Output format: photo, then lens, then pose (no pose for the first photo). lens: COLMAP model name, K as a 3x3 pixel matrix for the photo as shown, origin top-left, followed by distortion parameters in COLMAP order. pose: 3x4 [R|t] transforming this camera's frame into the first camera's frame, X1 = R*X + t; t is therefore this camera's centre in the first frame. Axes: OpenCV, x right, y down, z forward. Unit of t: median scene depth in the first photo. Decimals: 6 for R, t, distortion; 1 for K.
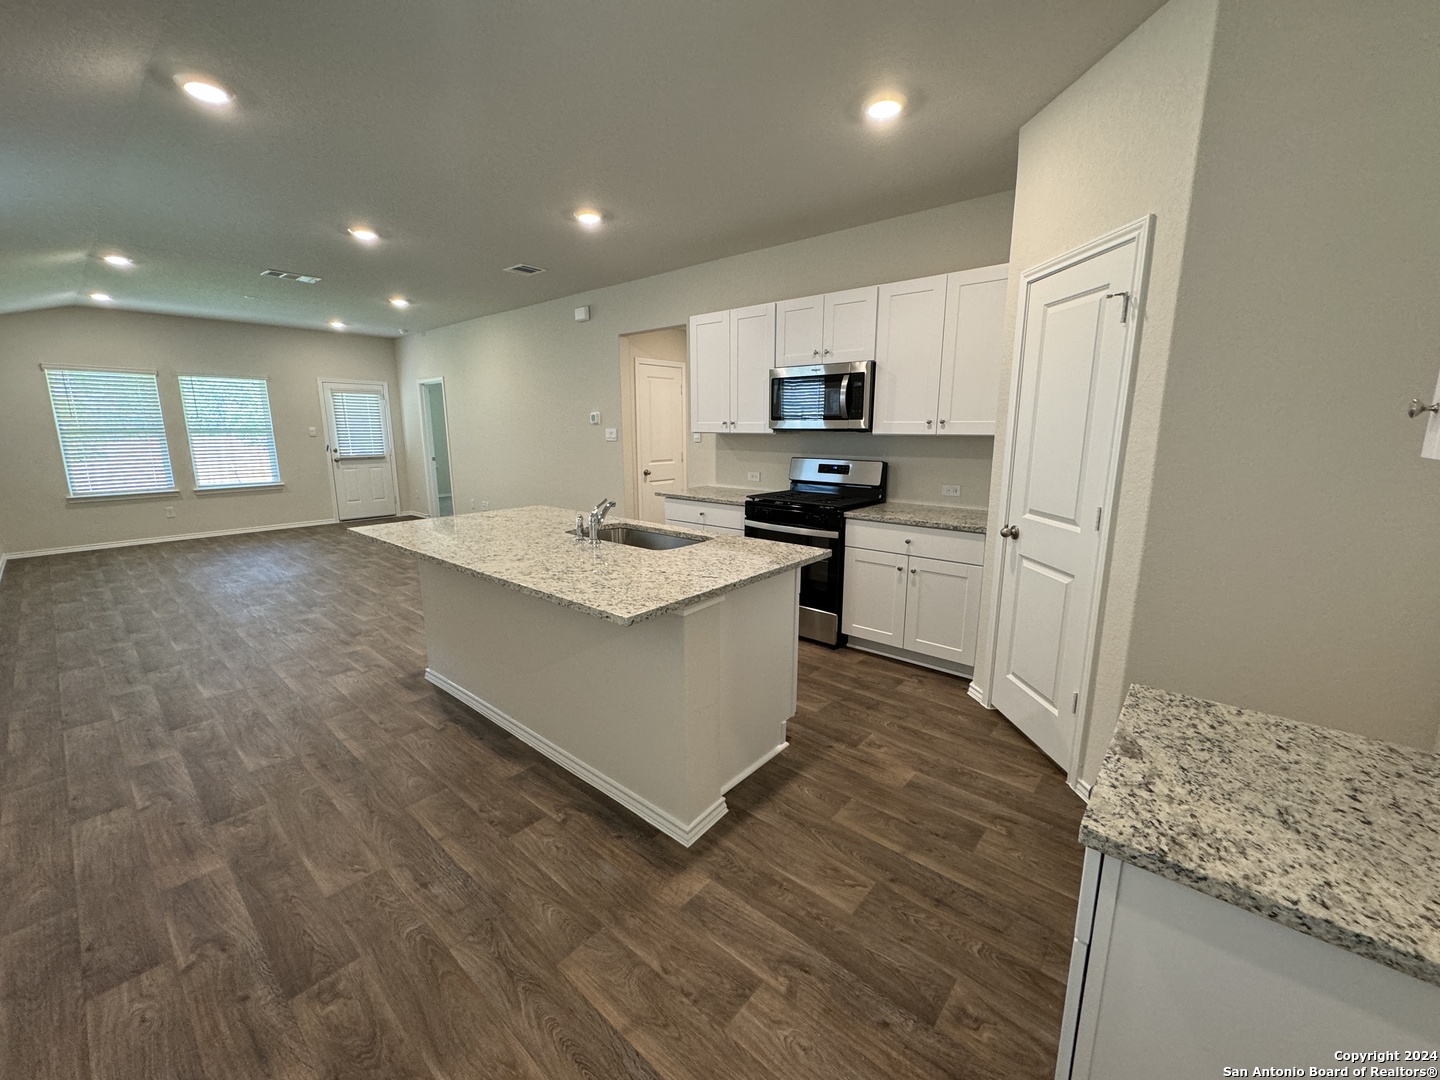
lens RADIAL K [[576.5, 0, 712.4], [0, 576.5, 538.7], [0, 0, 1]] dist [-0.001061, 0.001574]
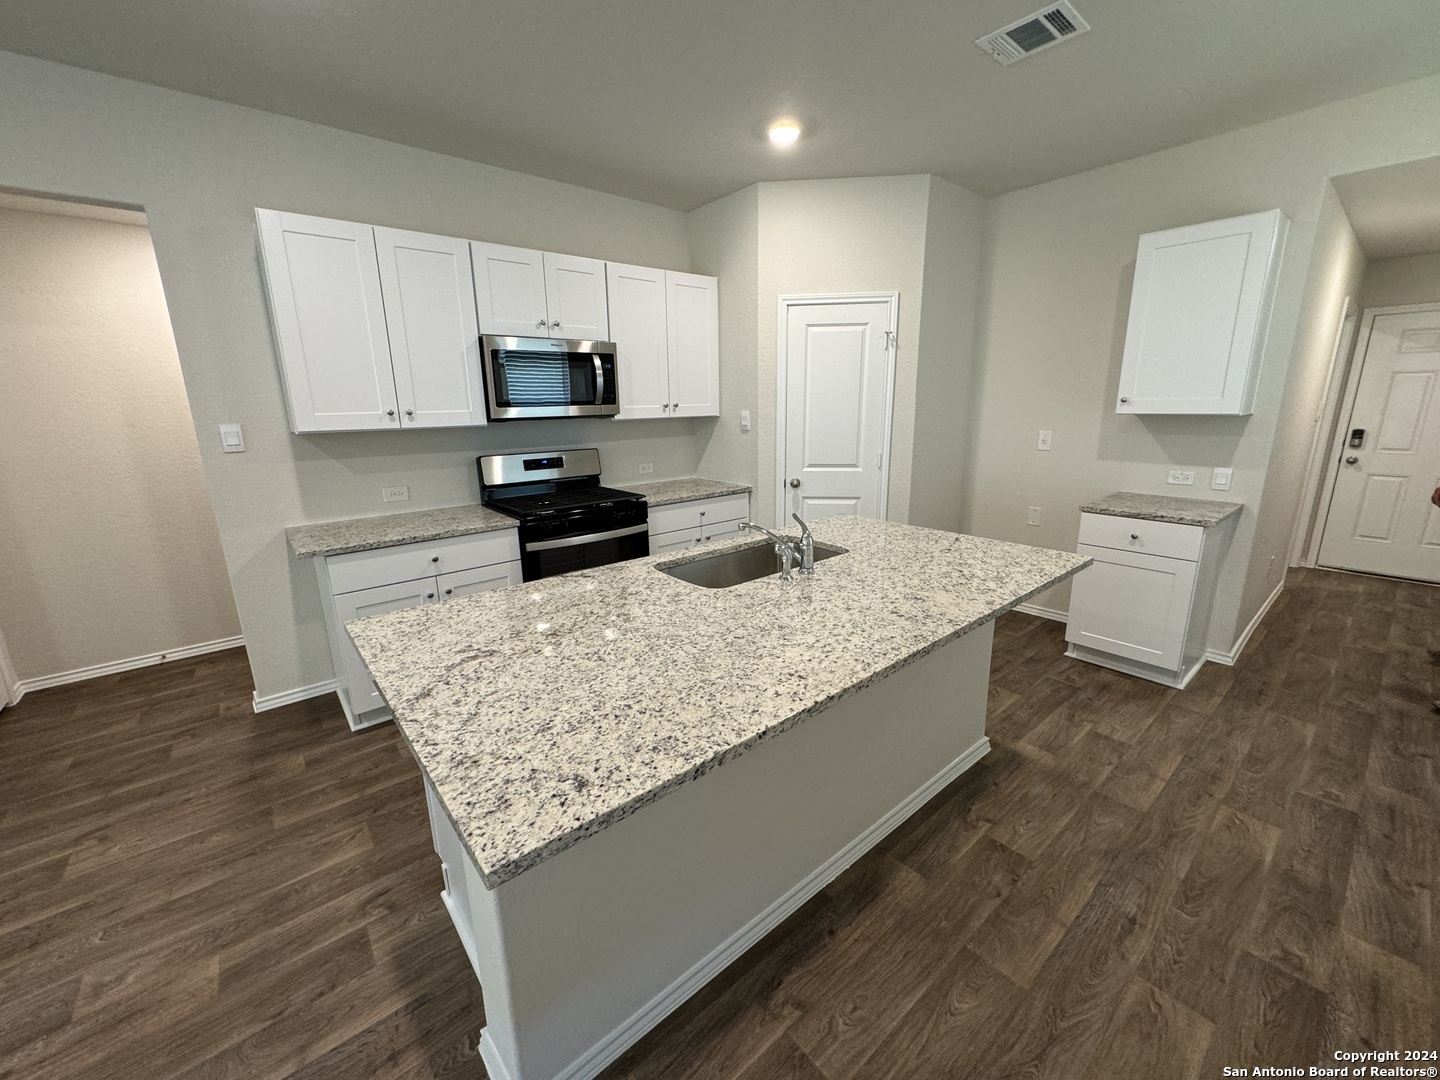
lens RADIAL K [[576.5, 0, 733.1], [0, 576.5, 539.1], [0, 0, 1]] dist [-0.001061, 0.001574]
pose [[0.148912, -0.235964, 0.960284, -0.736002], [0.205528, 0.957290, 0.203357, -0.163736], [-0.967256, 0.167083, 0.191049, 0.739834]]
